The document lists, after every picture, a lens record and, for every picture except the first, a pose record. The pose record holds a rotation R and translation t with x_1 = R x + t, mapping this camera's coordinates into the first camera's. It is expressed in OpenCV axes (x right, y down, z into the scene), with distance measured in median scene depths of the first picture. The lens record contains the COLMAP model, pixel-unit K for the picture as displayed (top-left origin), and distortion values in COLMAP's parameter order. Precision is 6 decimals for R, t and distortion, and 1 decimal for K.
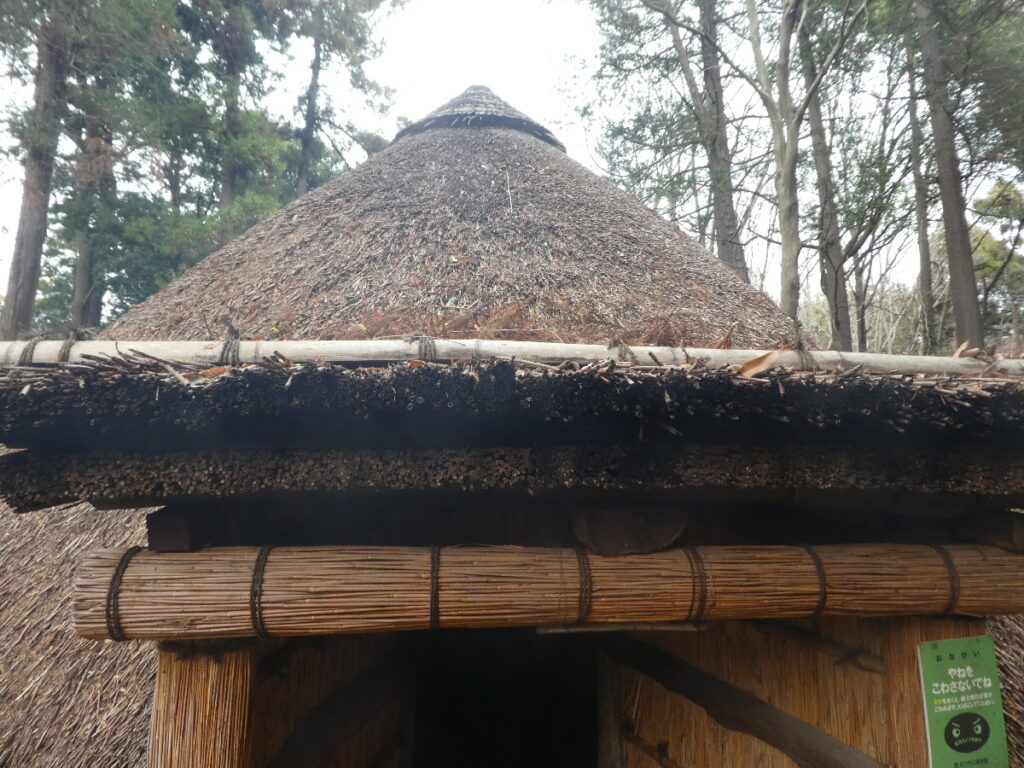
lens RADIAL K [[746.6, 0, 512.0], [0, 746.6, 384.0], [0, 0, 1]] dist [-0.001462, -0.002858]
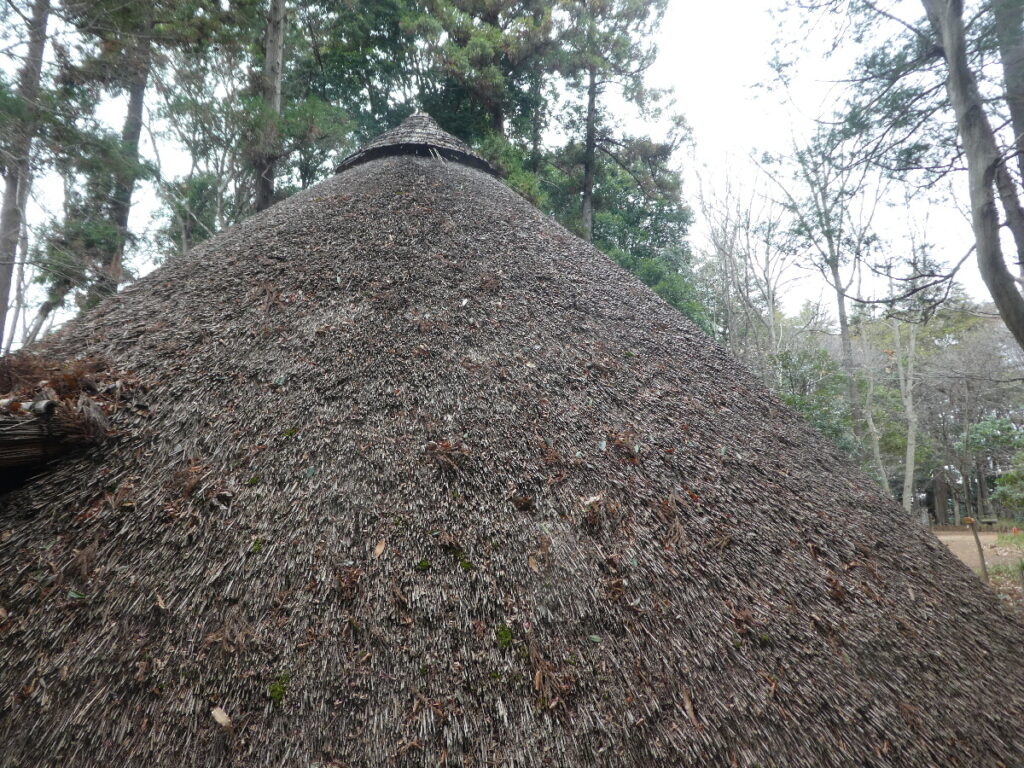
lens RADIAL K [[746.6, 0, 512.0], [0, 746.6, 384.0], [0, 0, 1]] dist [-0.001462, -0.002858]
pose [[0.832817, -0.099806, -0.544477, 0.709529], [0.097140, 0.994698, -0.033752, 0.036809], [0.544959, -0.024781, 0.838096, 0.176533]]
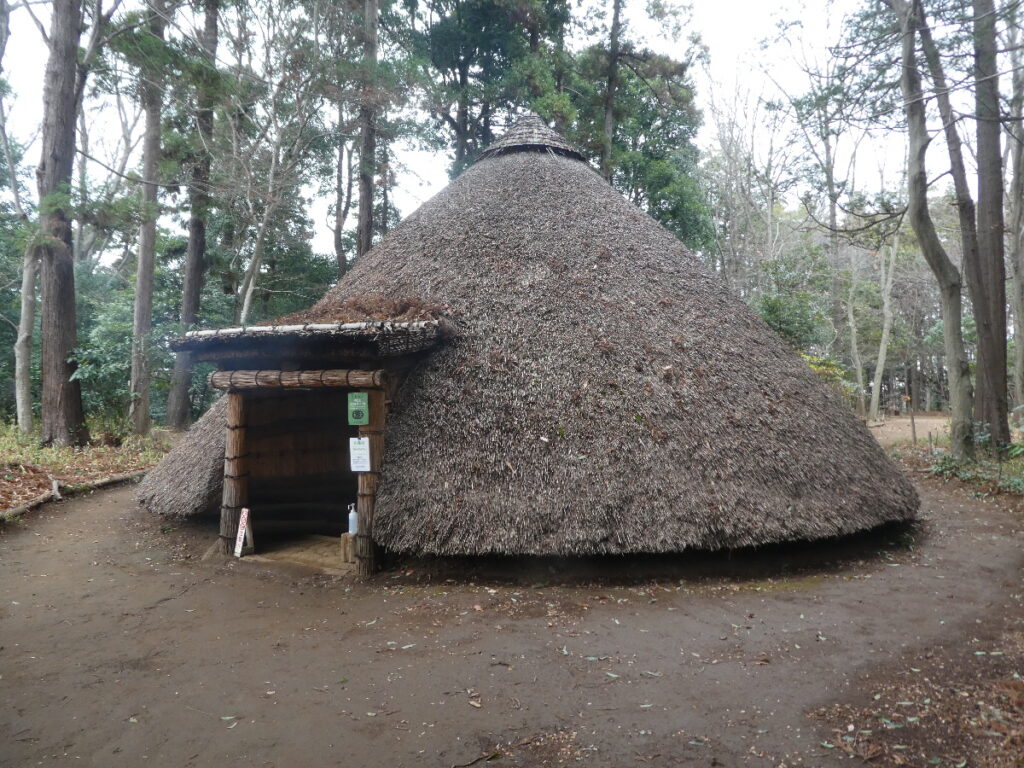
lens RADIAL K [[758.6, 0, 512.4], [0, 758.6, 374.4], [0, 0, 1]] dist [0.001844, 0.000206]
pose [[0.840738, -0.005589, -0.541413, 0.913994], [0.077424, 0.990911, 0.110000, -0.037736], [0.535878, -0.134400, 0.833530, -0.509020]]
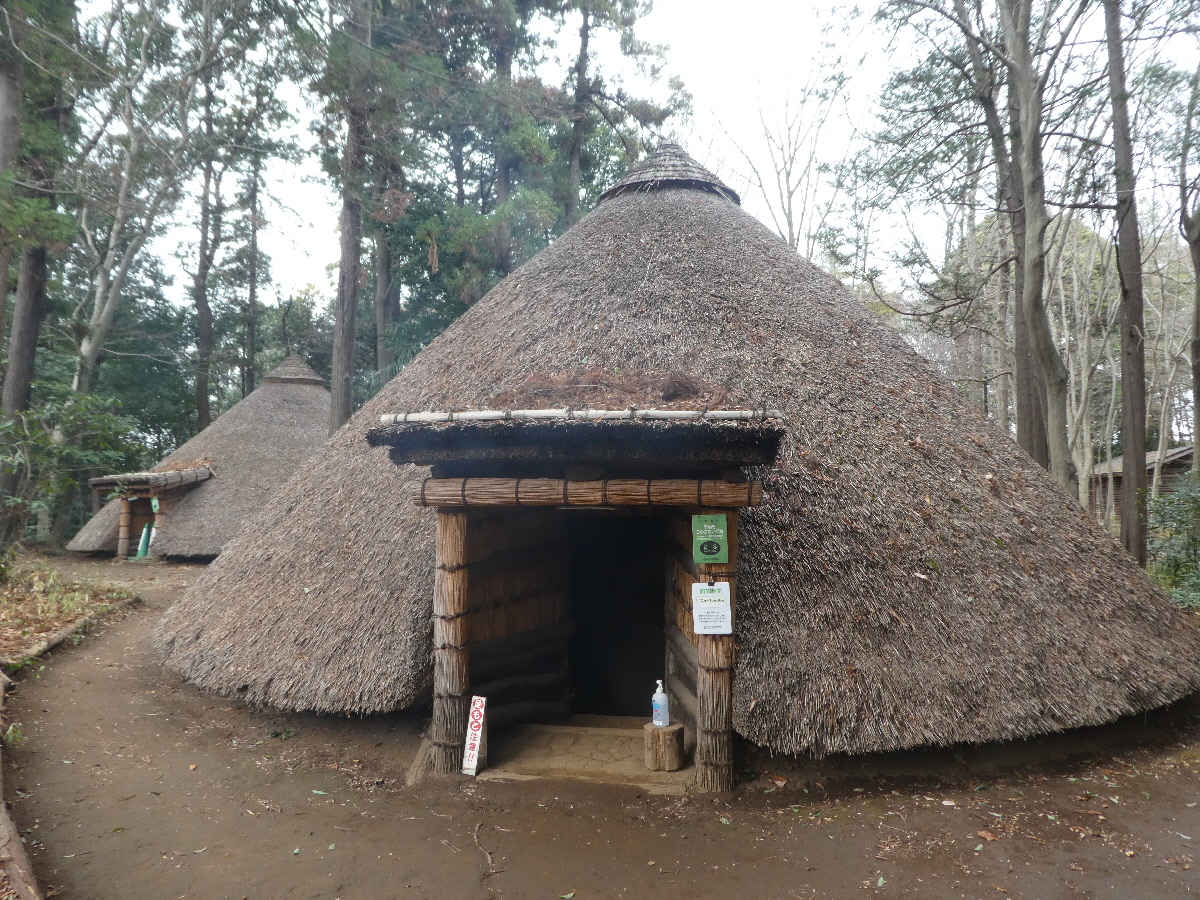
lens RADIAL K [[881.4, 0, 600.0], [0, 881.4, 450.0], [0, 0, 1]] dist [-0.006225, -0.000433]
pose [[0.959898, -0.004601, -0.280313, 0.286272], [0.035969, 0.993623, 0.106861, -0.062224], [0.278034, -0.112659, 0.953942, -0.541409]]
